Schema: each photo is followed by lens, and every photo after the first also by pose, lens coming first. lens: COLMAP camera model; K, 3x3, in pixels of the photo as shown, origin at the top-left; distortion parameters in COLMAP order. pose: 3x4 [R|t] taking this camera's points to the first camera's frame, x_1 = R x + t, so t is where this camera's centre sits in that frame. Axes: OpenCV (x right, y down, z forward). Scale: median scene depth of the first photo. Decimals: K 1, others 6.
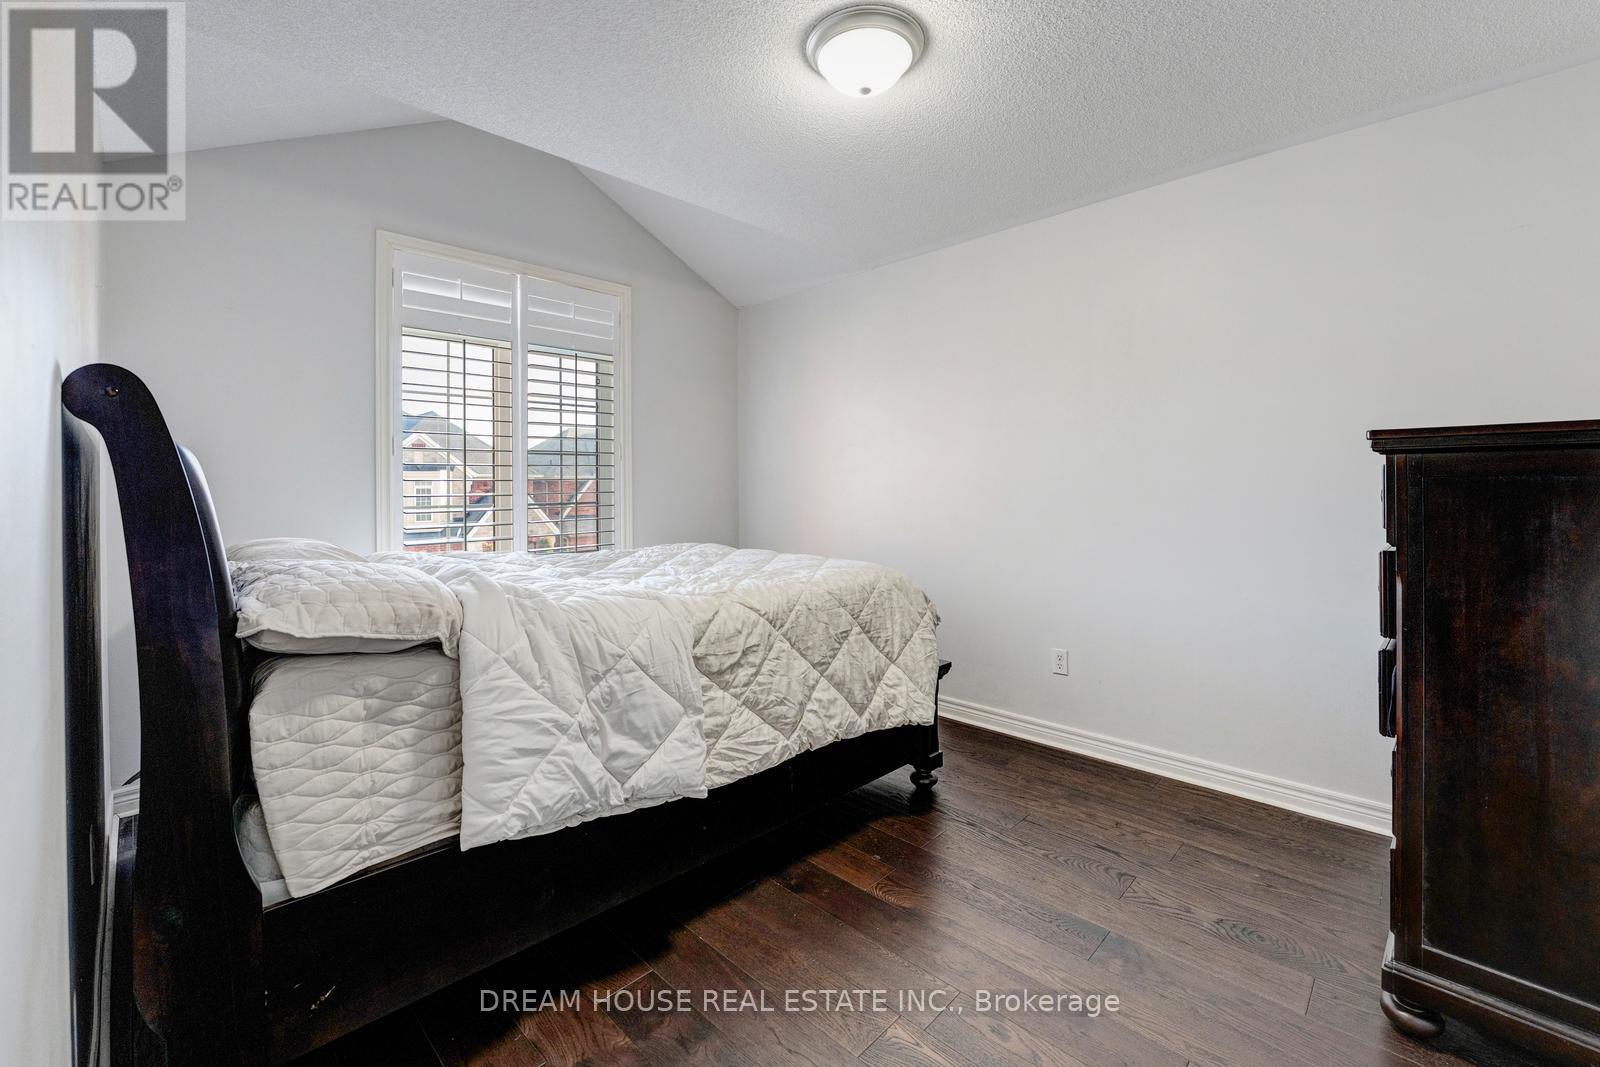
lens RADIAL K [[651.5, 0, 802.9], [0, 651.5, 514.4], [0, 0, 1]] dist [-0.016839, 0.000280]
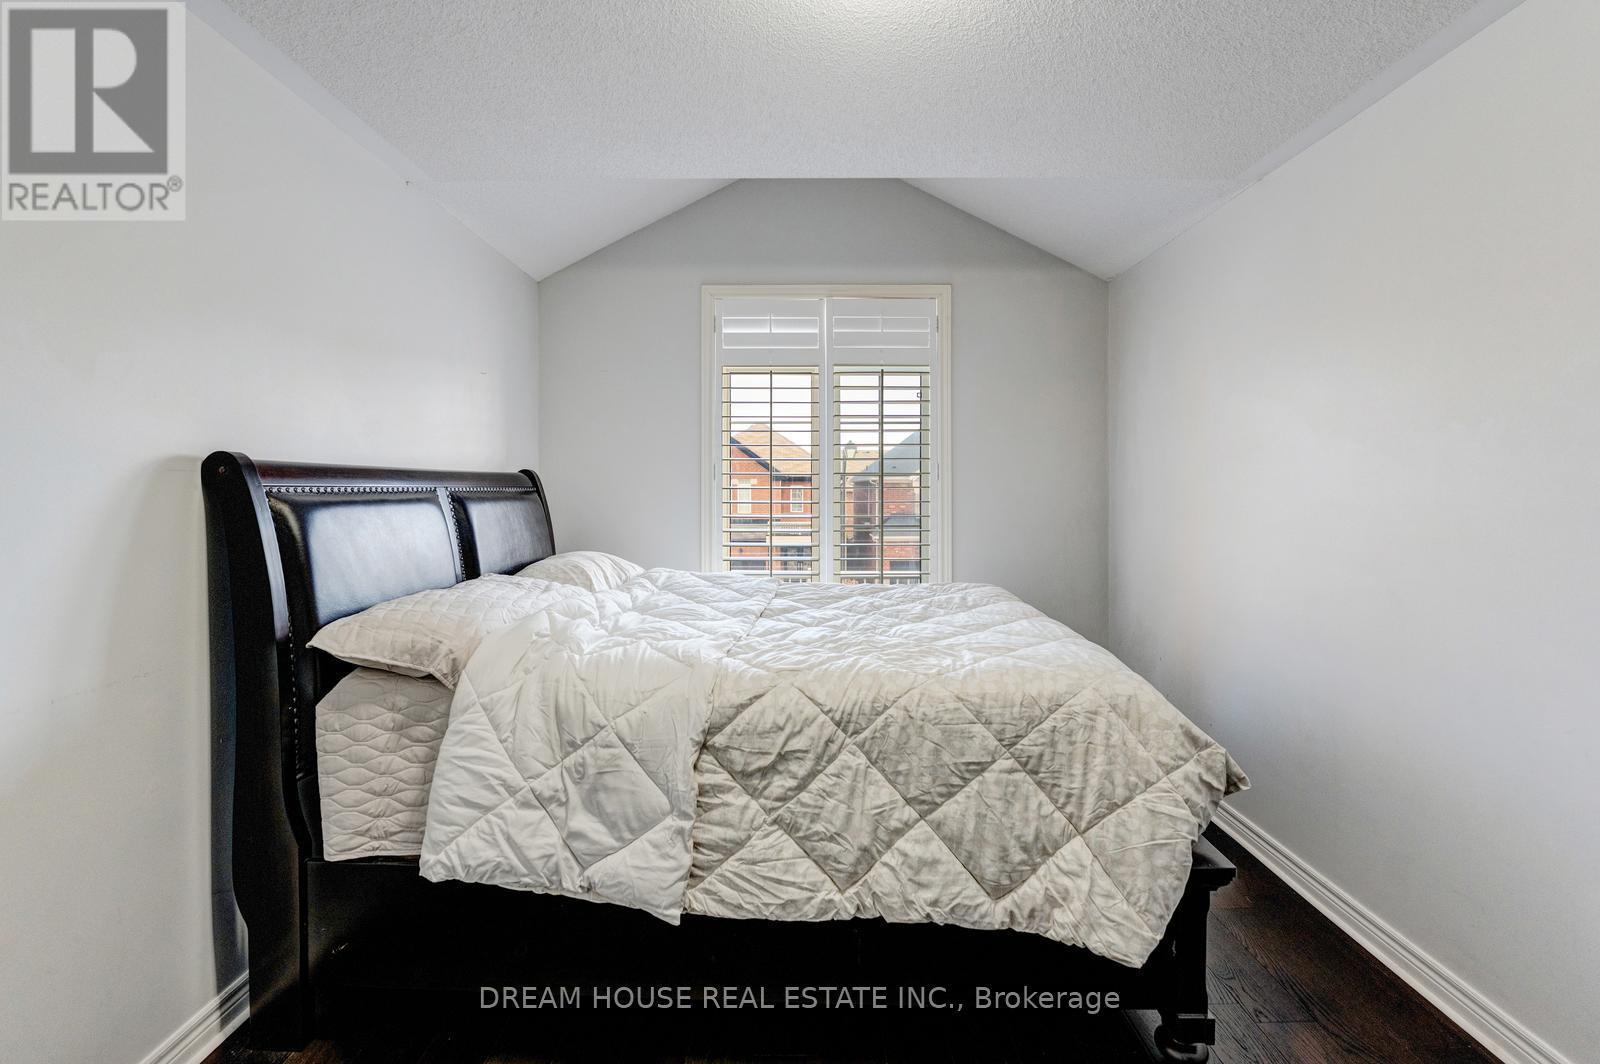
lens RADIAL K [[651.5, 0, 802.9], [0, 651.5, 512.9], [0, 0, 1]] dist [-0.016839, 0.000280]
pose [[0.701754, 0.035602, -0.711529, 0.454315], [-0.039068, 0.999171, 0.011463, -0.082446], [0.711347, 0.019754, 0.702563, 0.469246]]
